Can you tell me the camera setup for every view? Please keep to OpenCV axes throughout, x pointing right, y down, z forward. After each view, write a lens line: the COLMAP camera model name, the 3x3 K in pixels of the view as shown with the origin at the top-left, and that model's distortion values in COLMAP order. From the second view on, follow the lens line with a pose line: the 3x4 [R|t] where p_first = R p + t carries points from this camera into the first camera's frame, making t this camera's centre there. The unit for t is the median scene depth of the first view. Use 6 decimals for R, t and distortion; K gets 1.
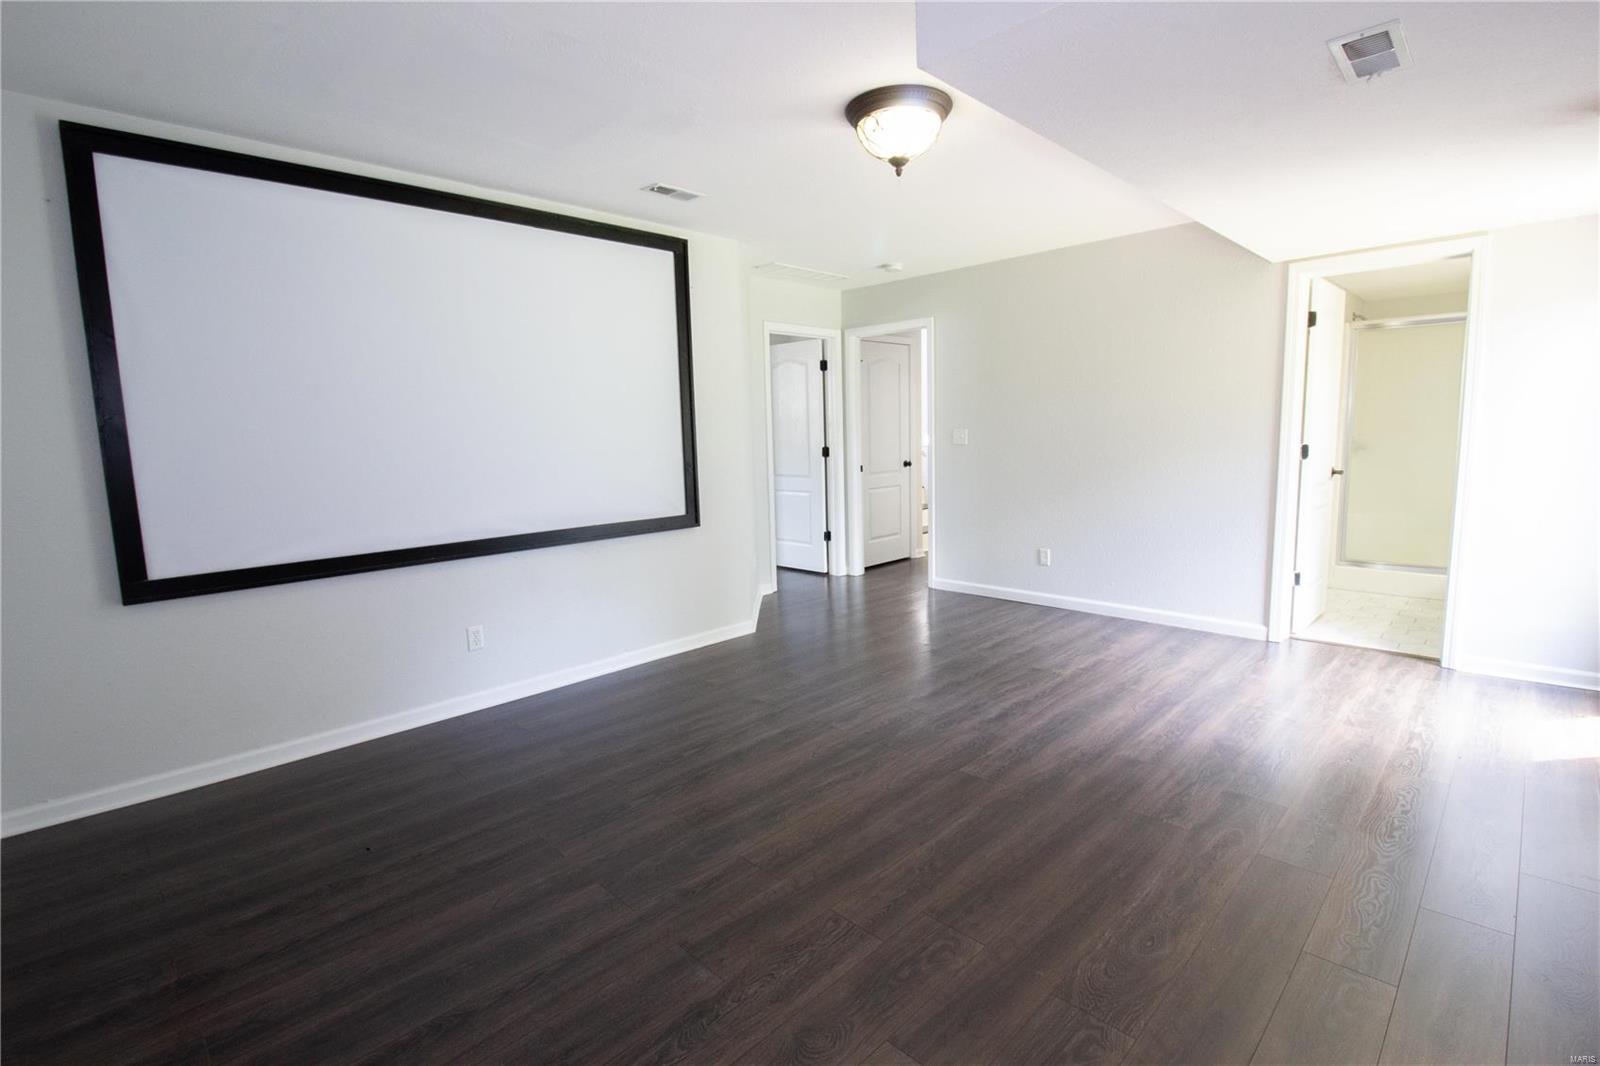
lens RADIAL K [[741.9, 0, 805.4], [0, 741.9, 523.8], [0, 0, 1]] dist [0.004441, -0.016878]
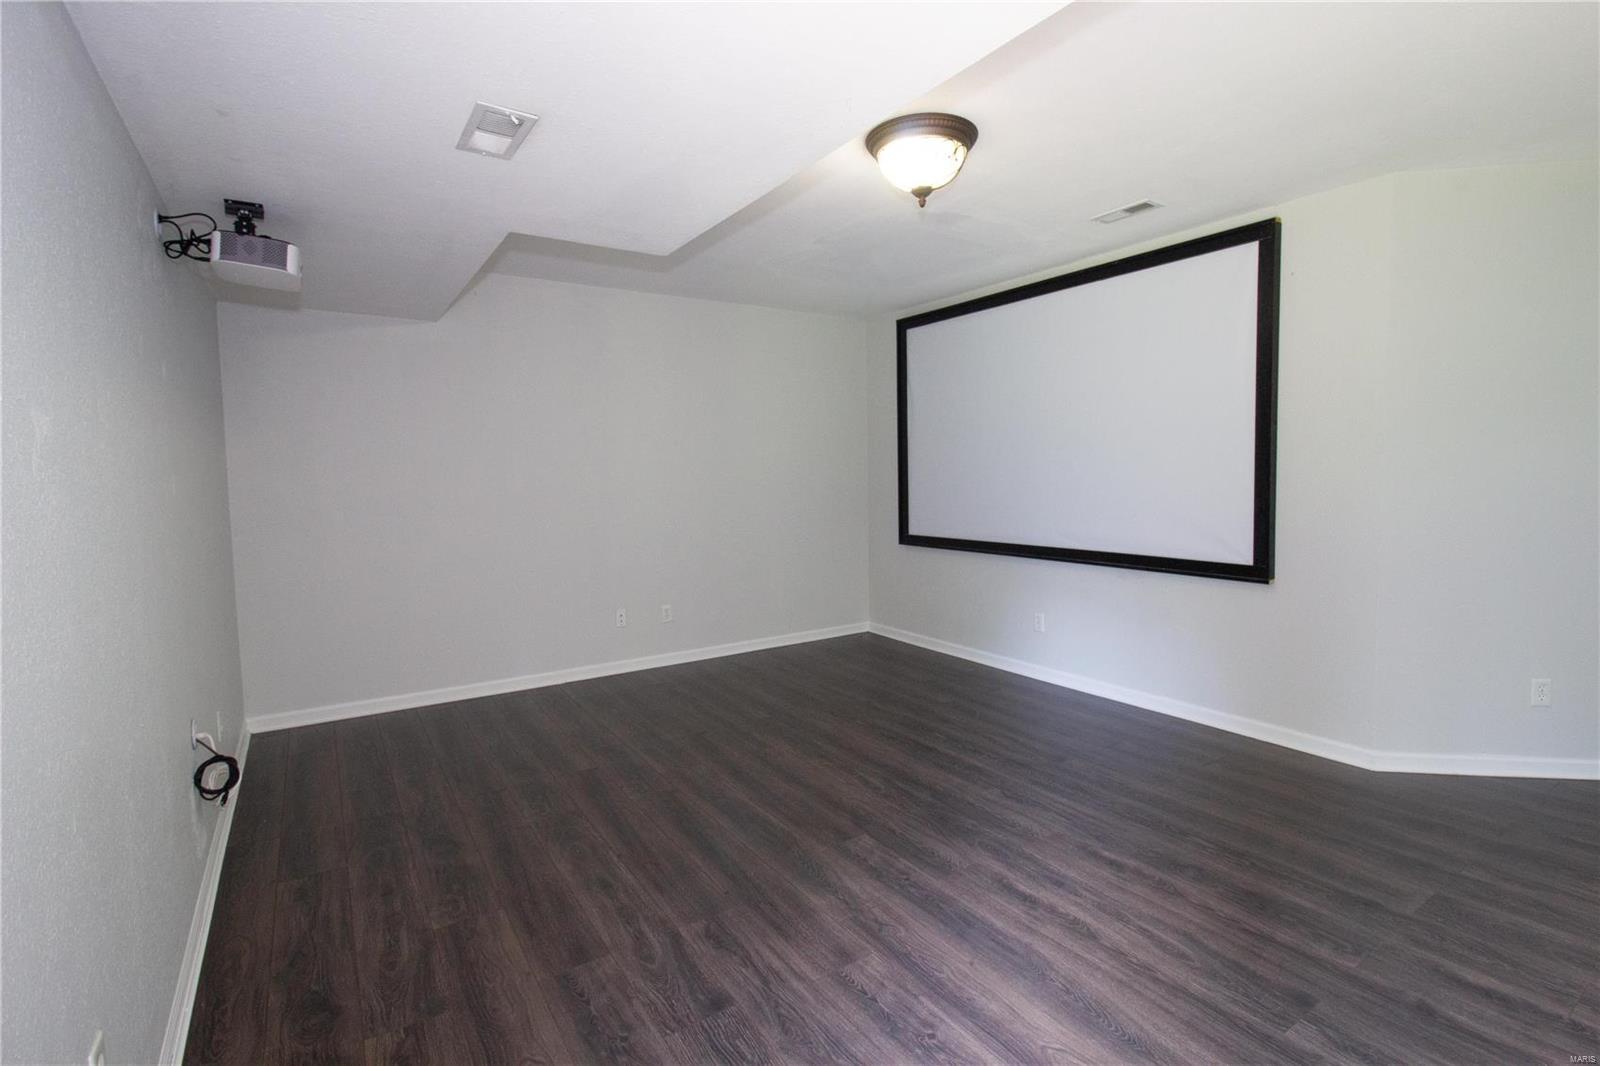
lens RADIAL K [[741.9, 0, 805.4], [0, 741.9, 523.8], [0, 0, 1]] dist [0.004441, -0.016878]
pose [[-0.204990, 0.097575, -0.973888, 0.922825], [-0.101742, 0.987504, 0.120354, -0.135210], [0.973462, 0.123757, -0.192501, 0.889169]]
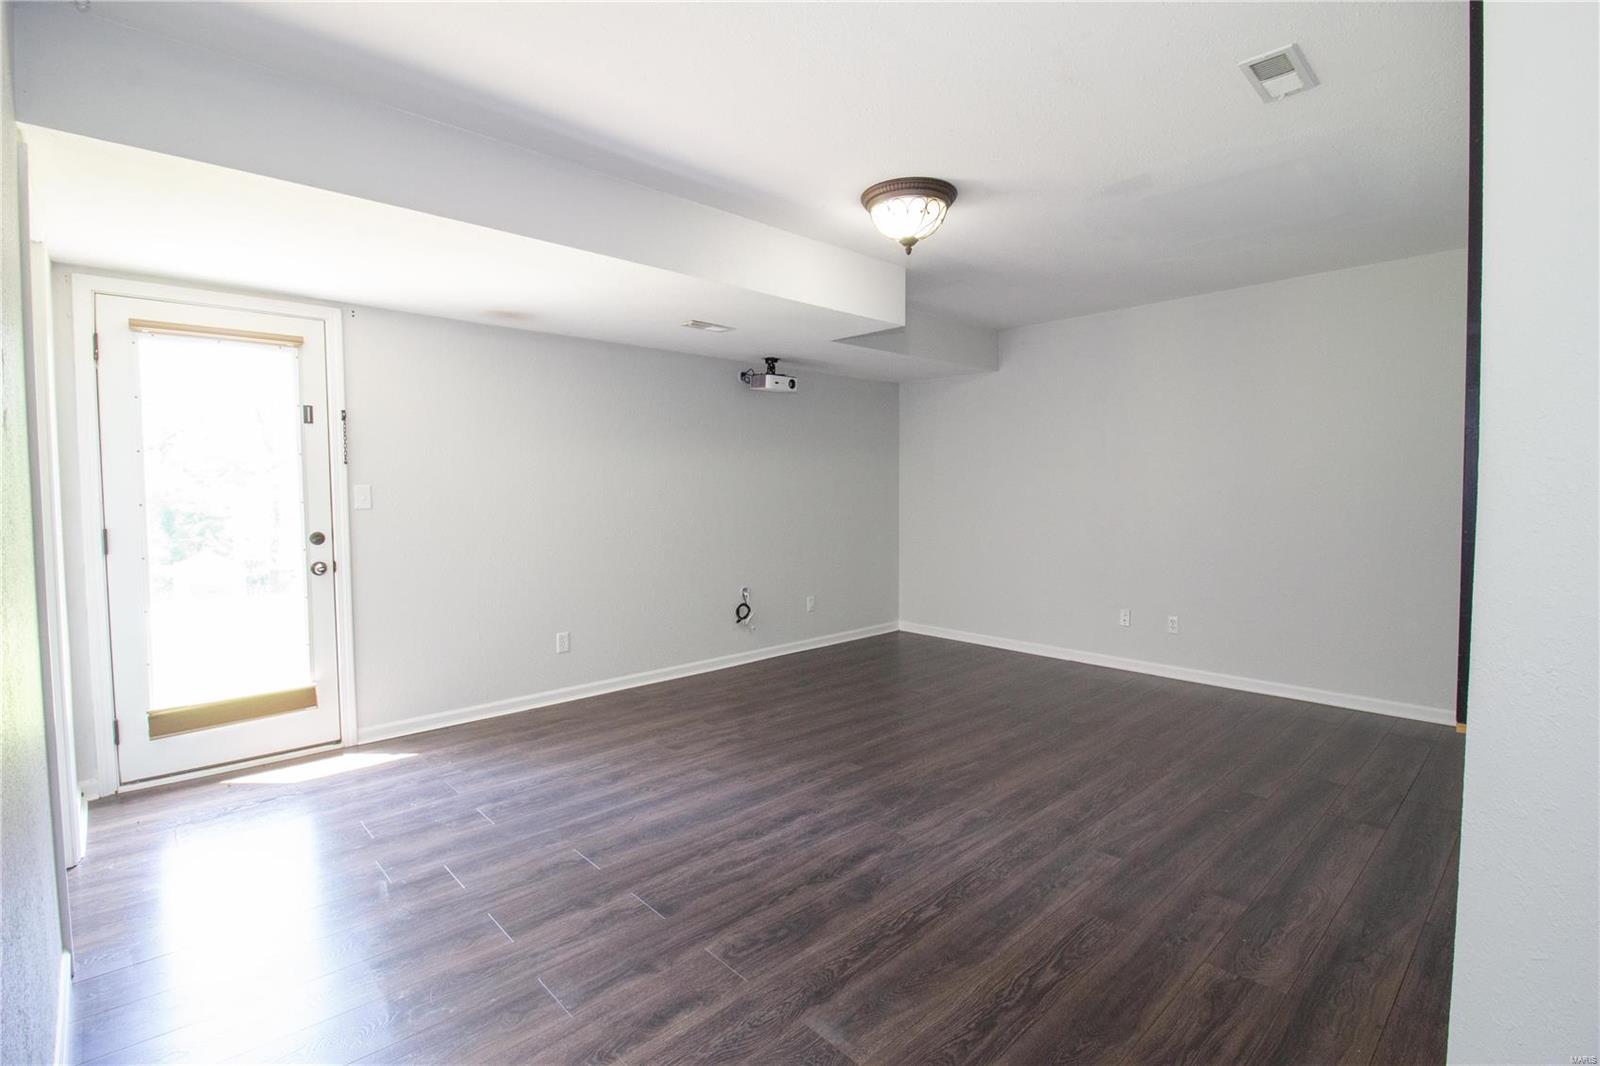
lens RADIAL K [[741.9, 0, 805.4], [0, 741.9, 523.8], [0, 0, 1]] dist [0.004441, -0.016878]
pose [[-0.998871, 0.029176, 0.037502, 0.204505], [0.035188, 0.984603, 0.171225, -0.219485], [-0.031929, 0.172351, -0.984518, 1.771845]]
